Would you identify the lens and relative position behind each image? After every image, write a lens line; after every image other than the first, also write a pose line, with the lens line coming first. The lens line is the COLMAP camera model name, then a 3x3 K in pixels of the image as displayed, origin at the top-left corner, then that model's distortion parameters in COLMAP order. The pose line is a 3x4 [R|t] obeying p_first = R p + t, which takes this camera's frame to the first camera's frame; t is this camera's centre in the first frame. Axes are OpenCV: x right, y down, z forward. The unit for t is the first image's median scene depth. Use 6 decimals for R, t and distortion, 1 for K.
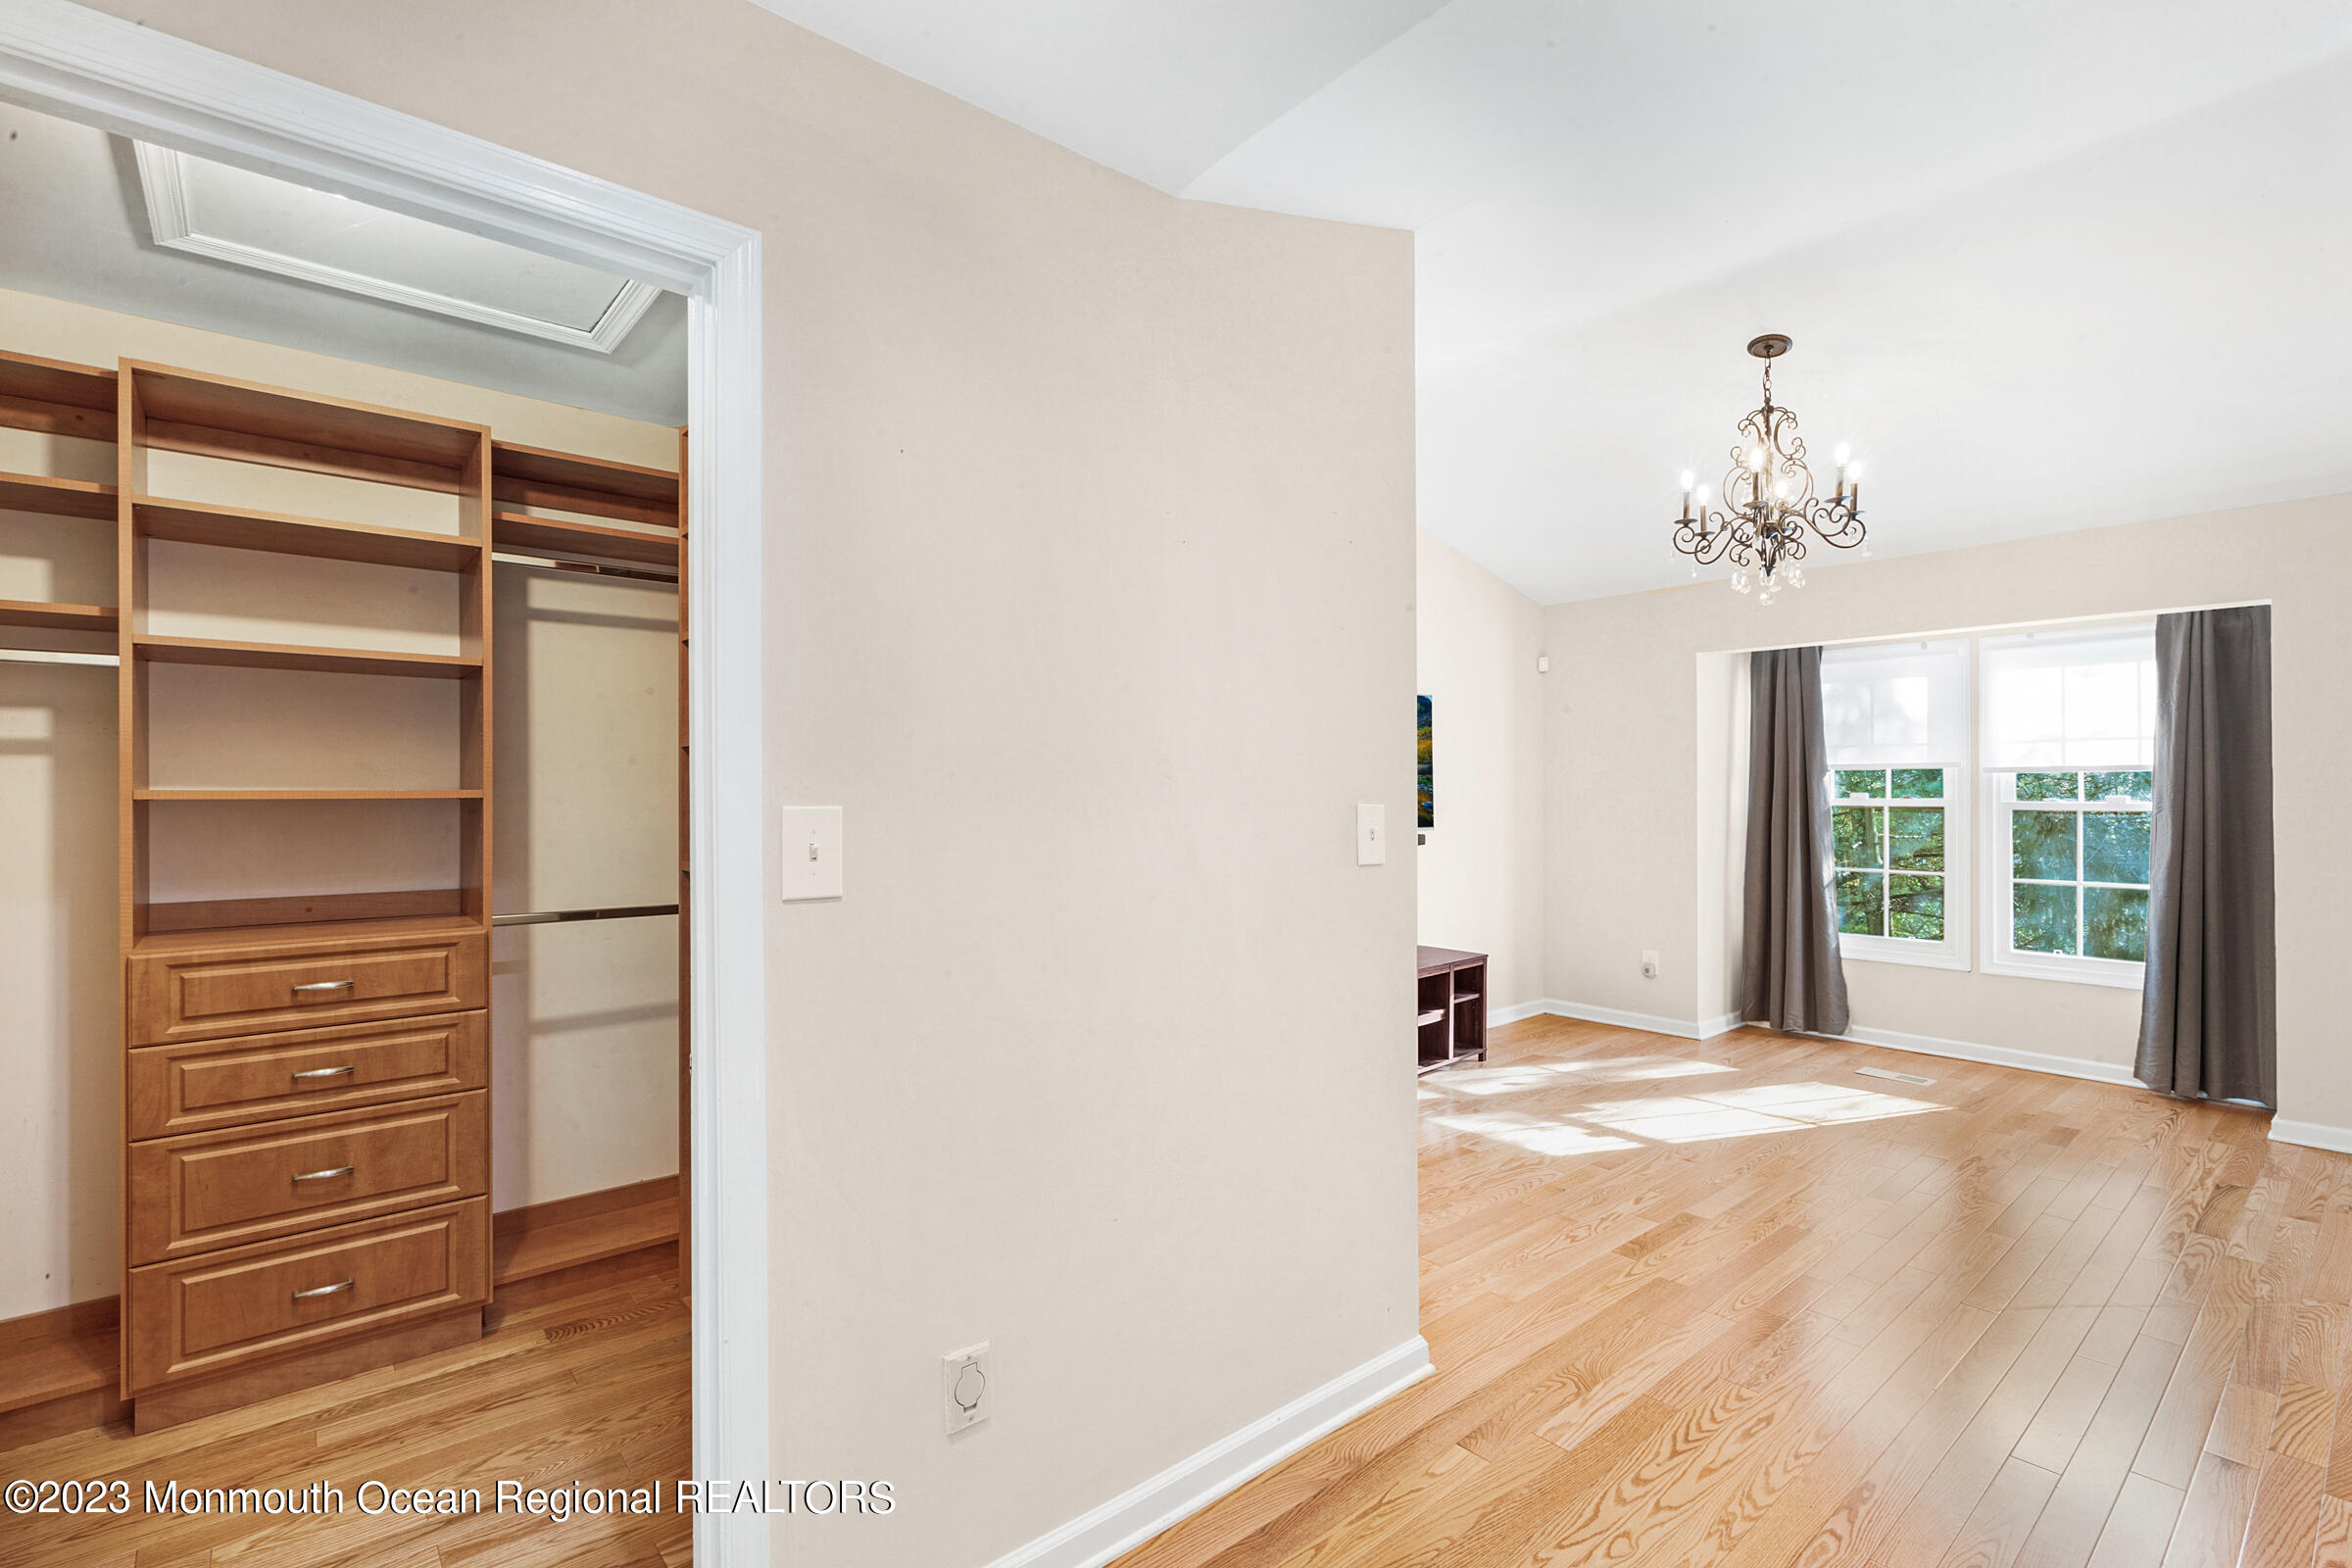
lens RADIAL K [[1069.7, 0, 1172.8], [0, 1069.7, 785.7], [0, 0, 1]] dist [-0.003315, 0.001099]
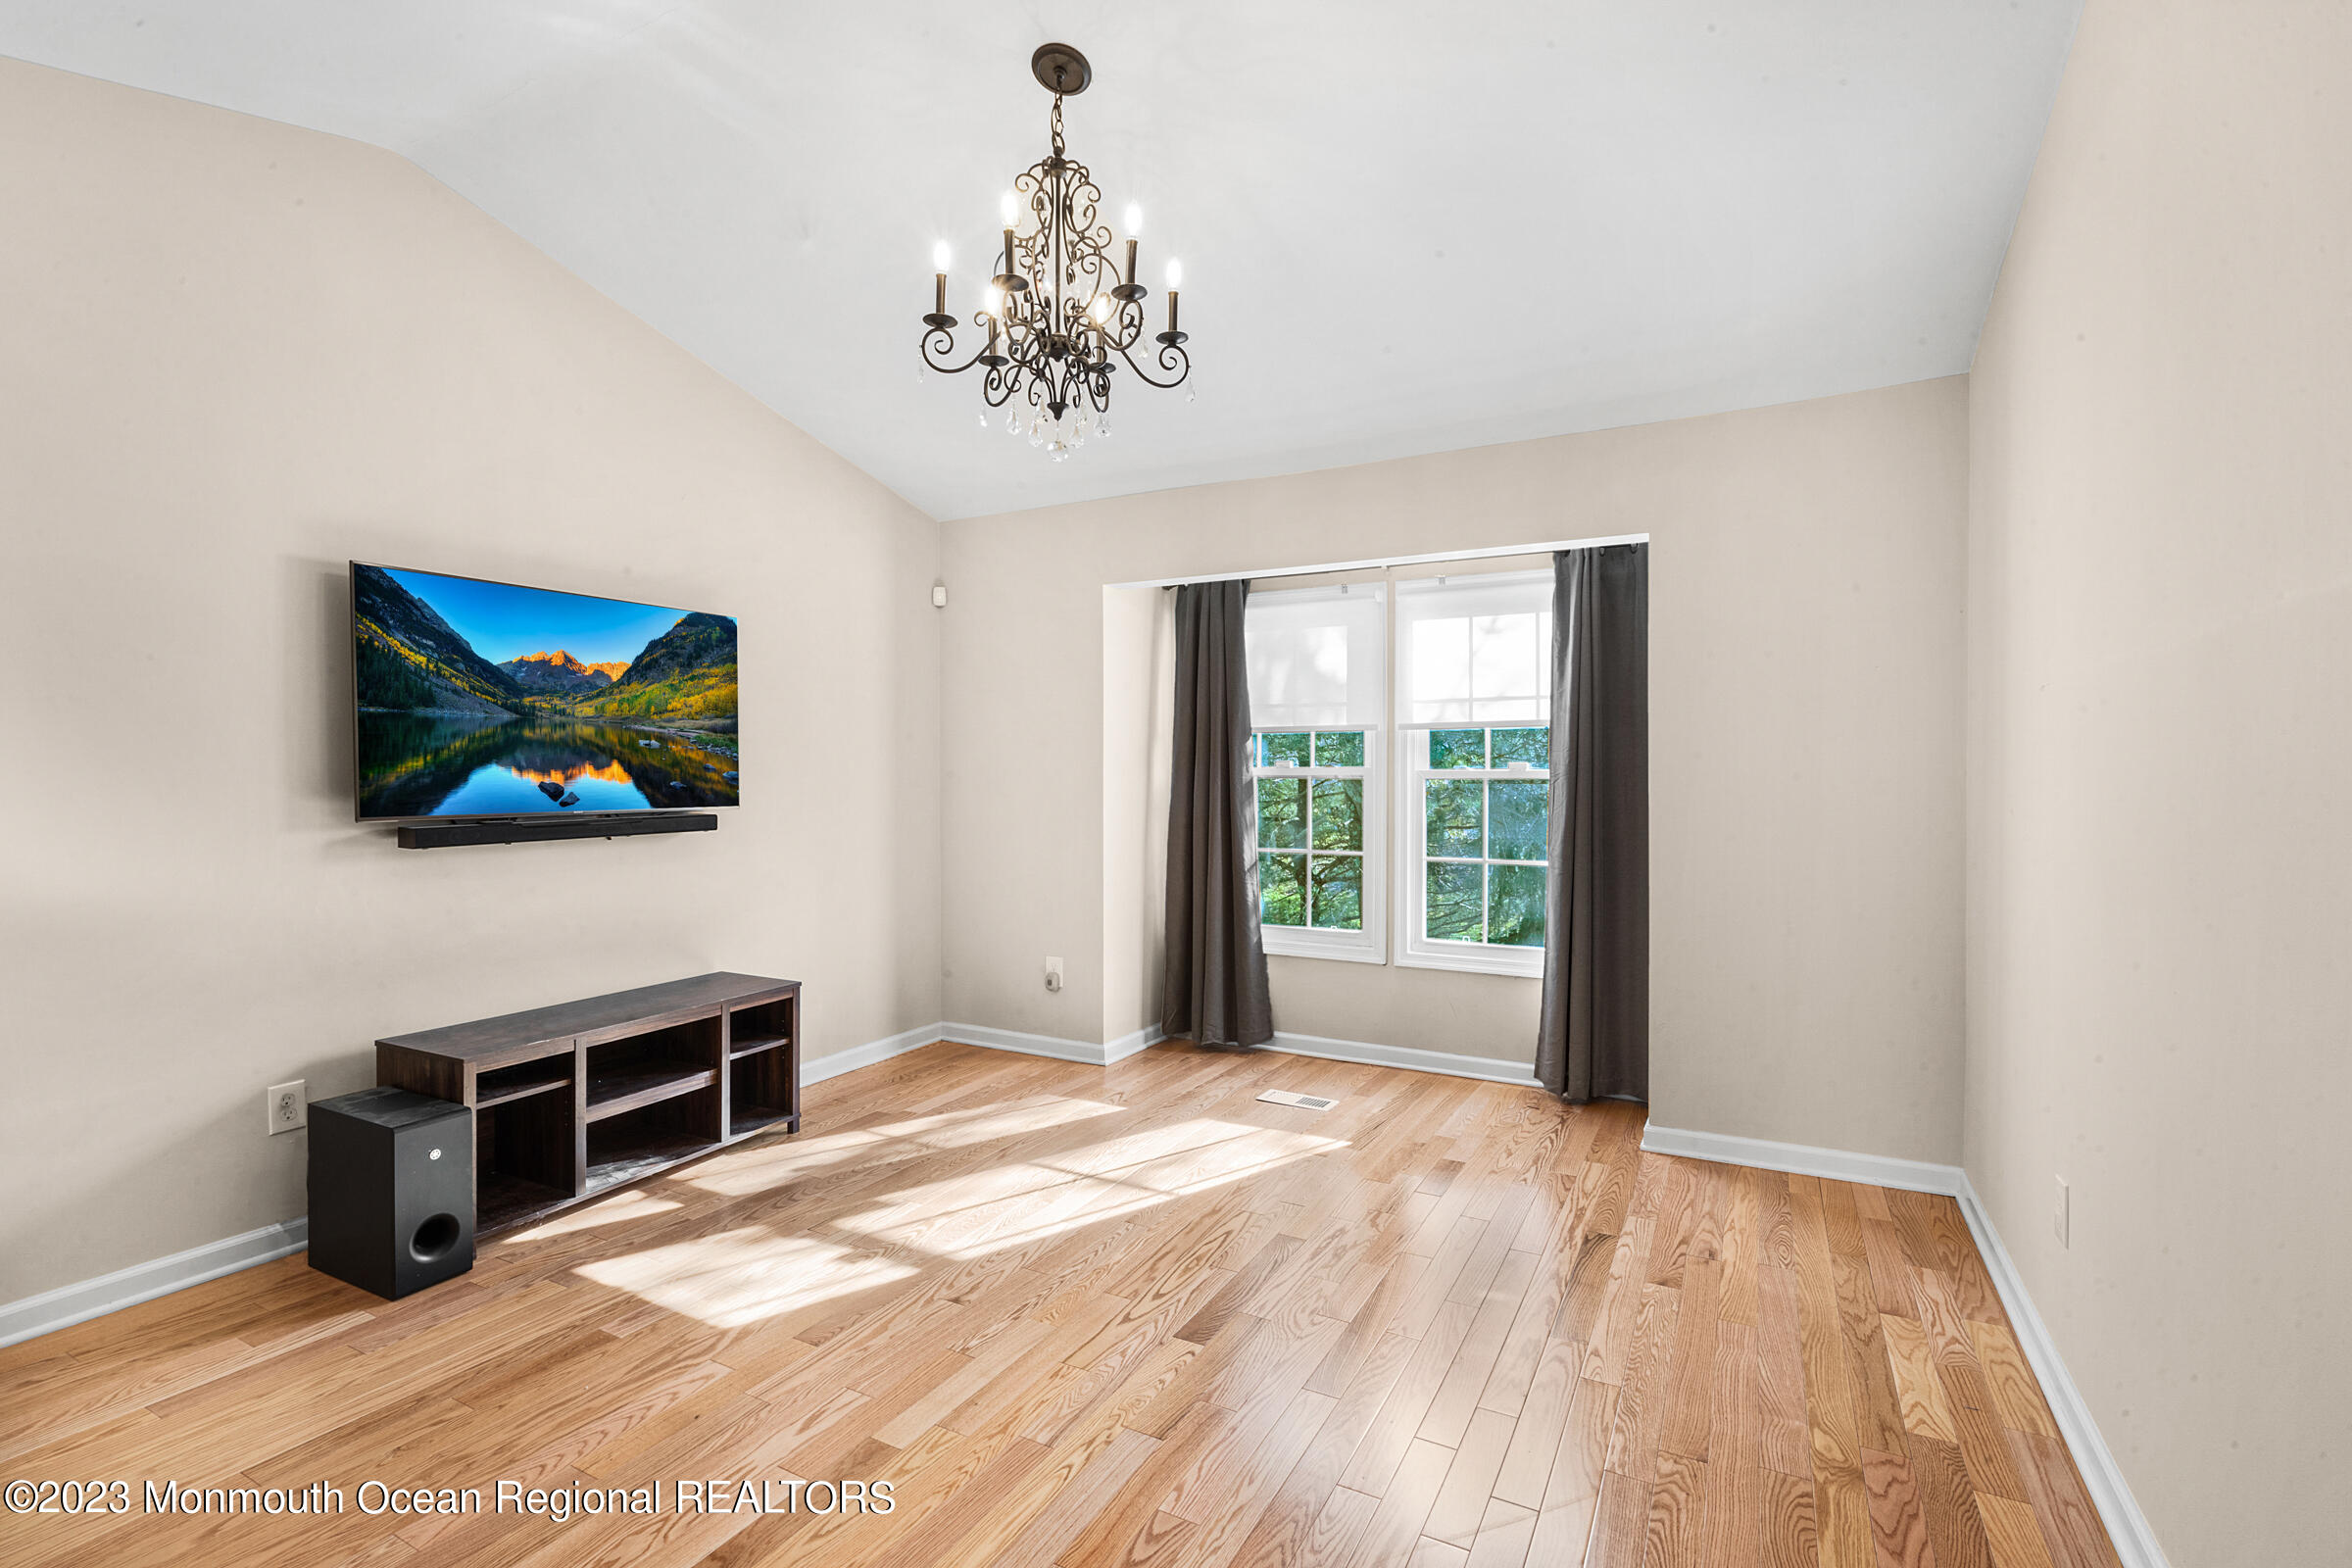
lens RADIAL K [[1069.7, 0, 1173.7], [0, 1069.7, 788.3], [0, 0, 1]] dist [-0.003315, 0.001099]
pose [[0.934316, -0.003437, 0.356430, 0.286714], [-0.002780, 0.999853, 0.016927, 0.016469], [-0.356435, -0.016806, 0.934169, 0.259515]]
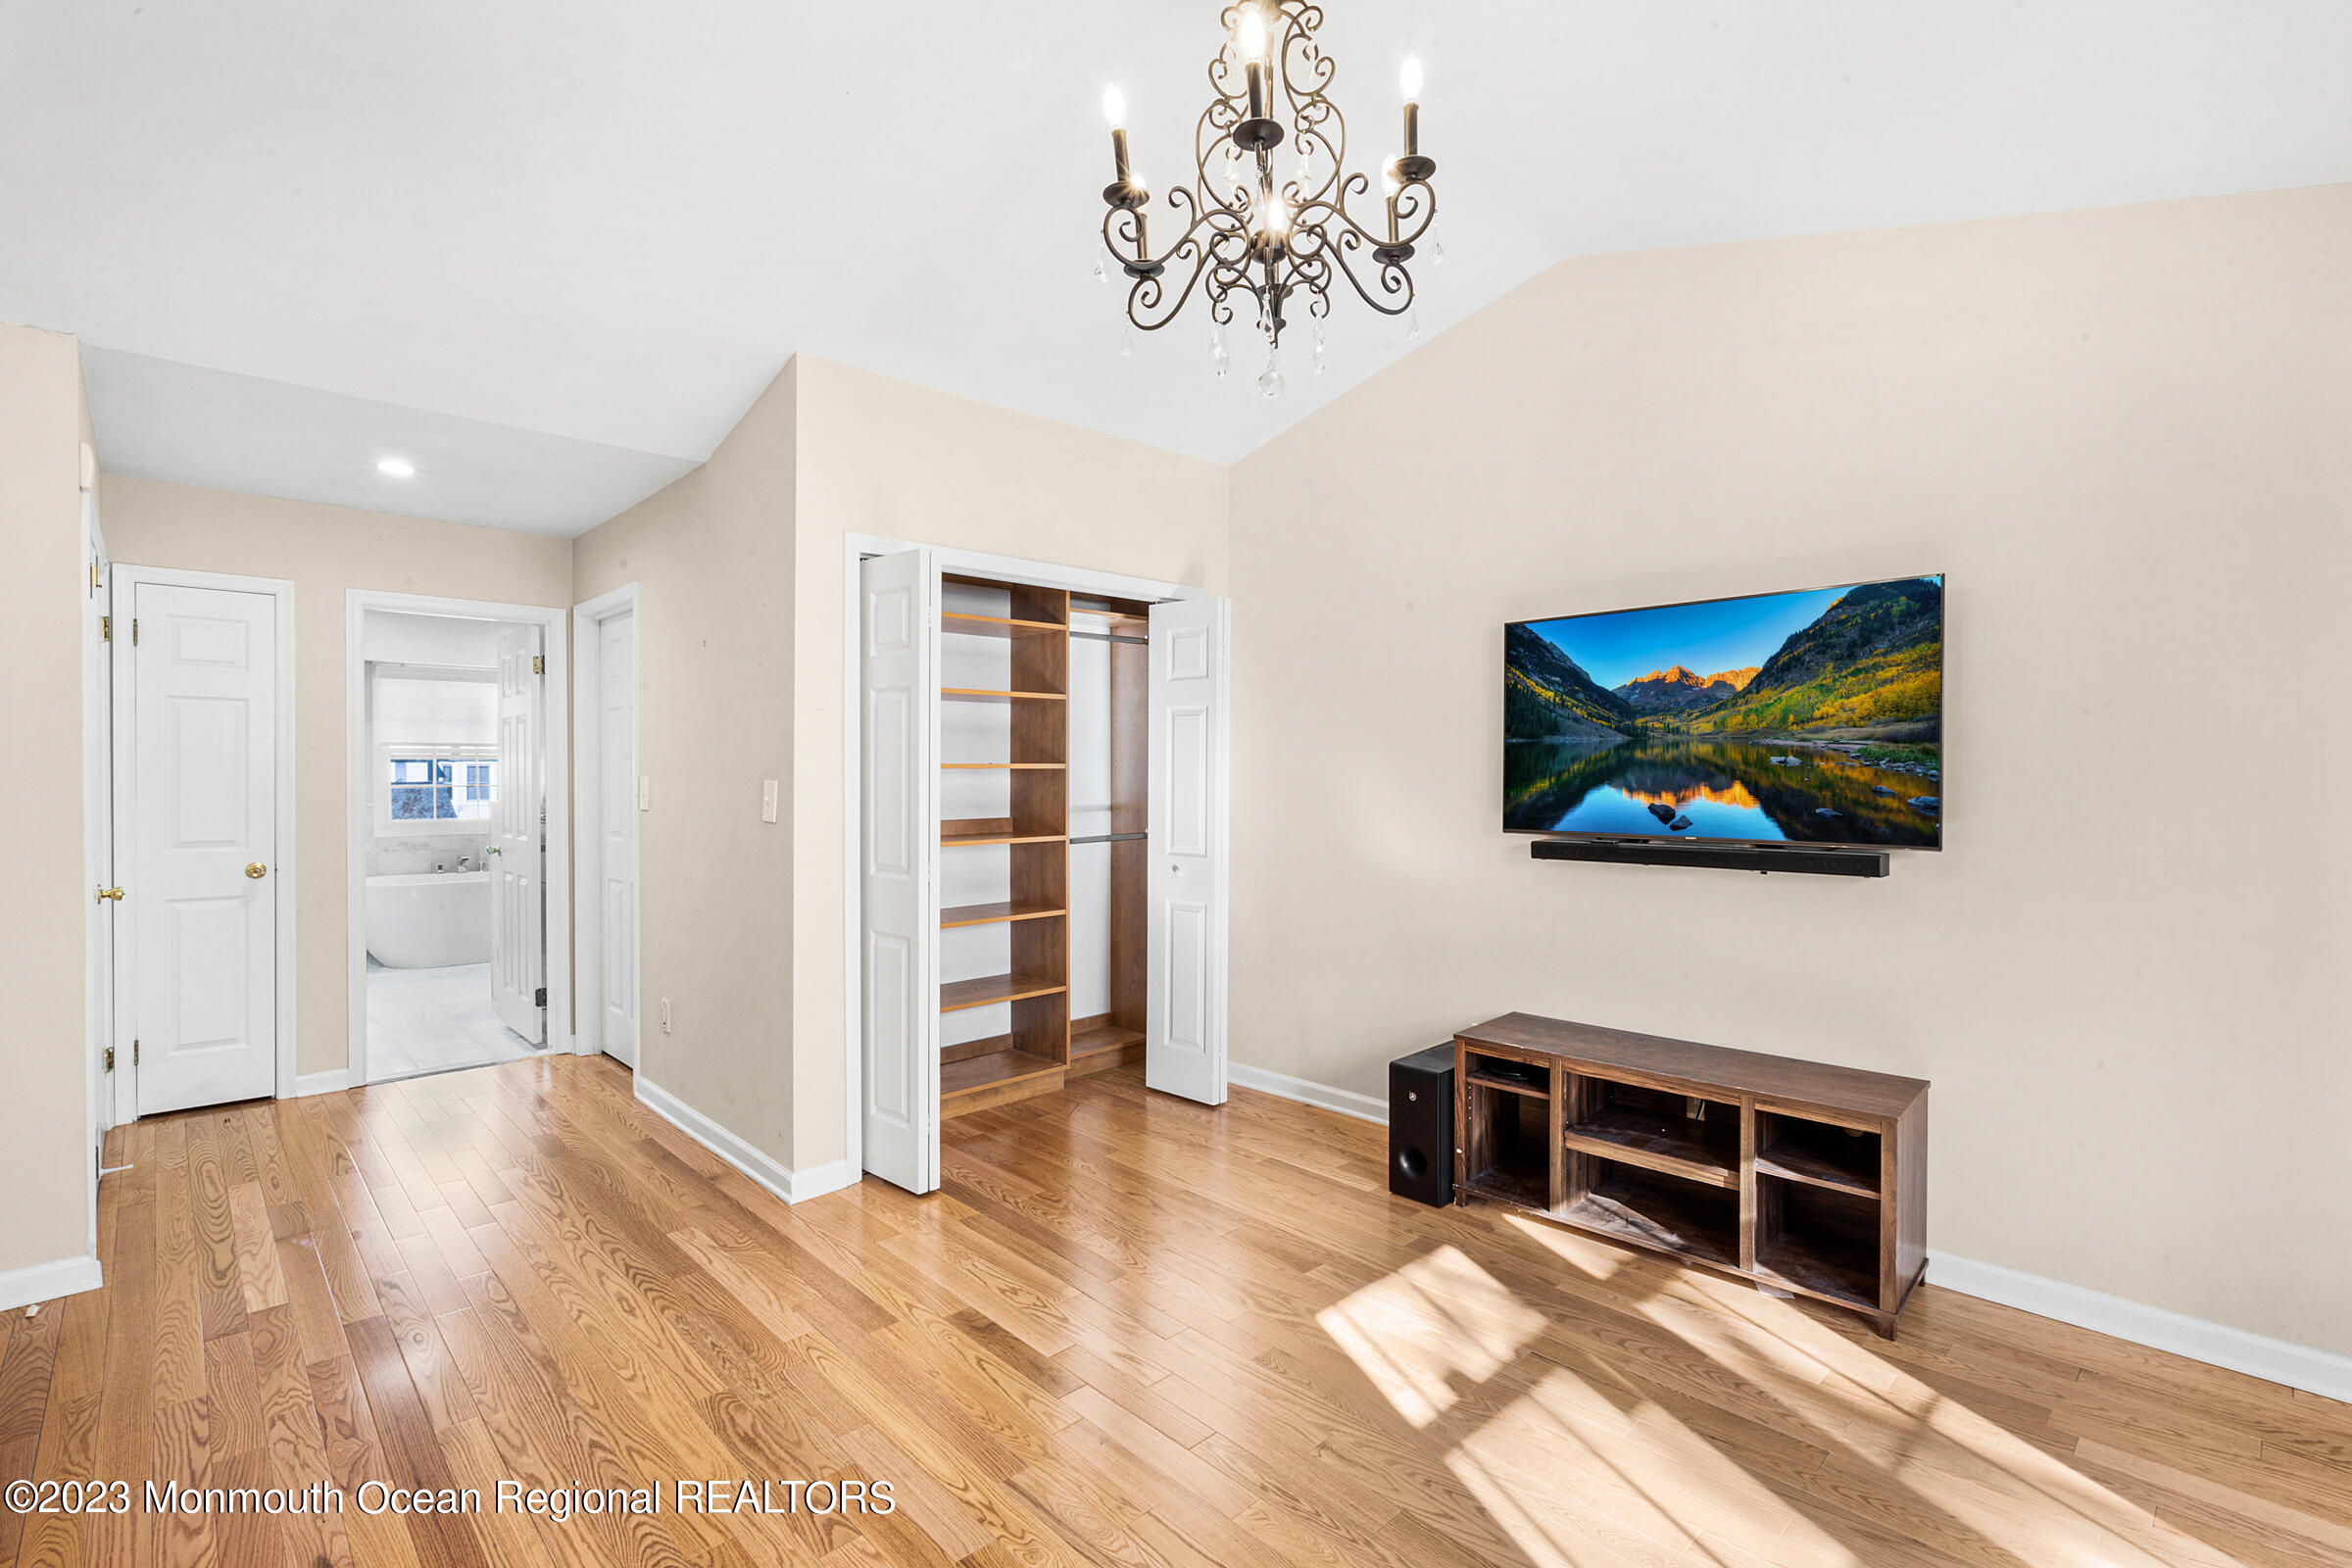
lens RADIAL K [[1069.7, 0, 1152.5], [0, 1069.7, 765.6], [0, 0, 1]] dist [-0.003315, 0.001099]
pose [[0.051262, -0.002786, -0.998681, 0.785489], [0.003273, 0.999991, -0.002622, 0.002565], [0.998680, -0.003134, 0.051271, 0.678652]]
